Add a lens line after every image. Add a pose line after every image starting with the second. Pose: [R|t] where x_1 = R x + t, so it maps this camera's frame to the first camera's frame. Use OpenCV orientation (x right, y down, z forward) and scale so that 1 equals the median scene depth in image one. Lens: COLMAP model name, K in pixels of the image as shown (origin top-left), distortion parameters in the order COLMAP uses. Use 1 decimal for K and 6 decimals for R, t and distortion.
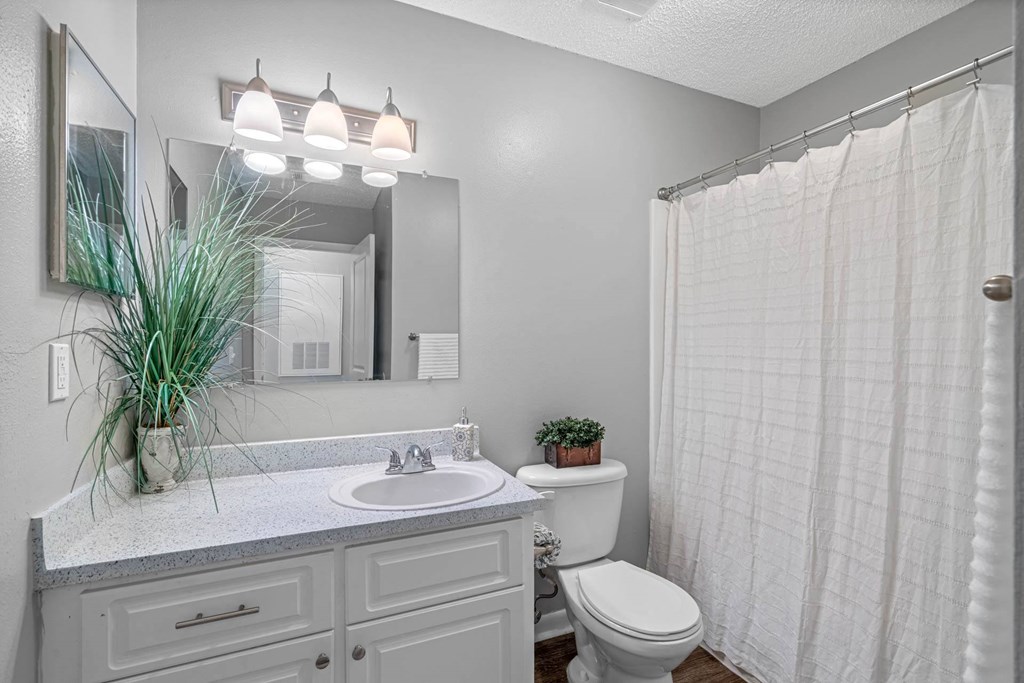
lens RADIAL K [[468.2, 0, 509.7], [0, 468.2, 345.5], [0, 0, 1]] dist [-0.000752, 0.000763]
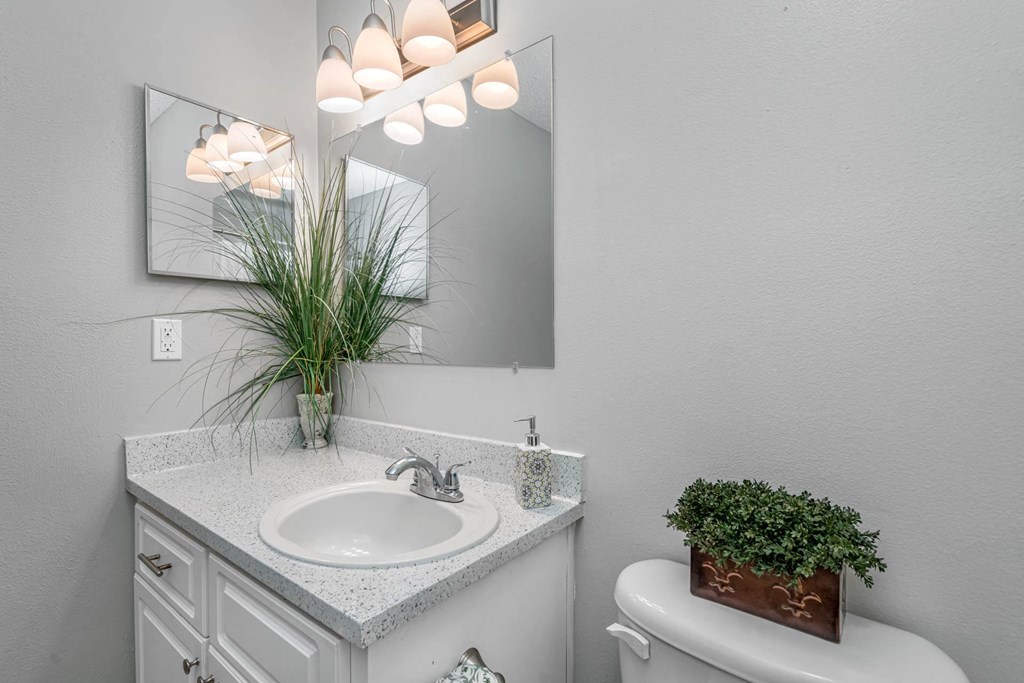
lens RADIAL K [[468.2, 0, 509.7], [0, 468.2, 345.5], [0, 0, 1]] dist [-0.000752, 0.000763]
pose [[0.473540, -0.011194, -0.880701, 0.431171], [-0.003035, 0.999893, -0.014341, 0.051354], [0.880767, 0.009463, 0.473455, 0.713518]]
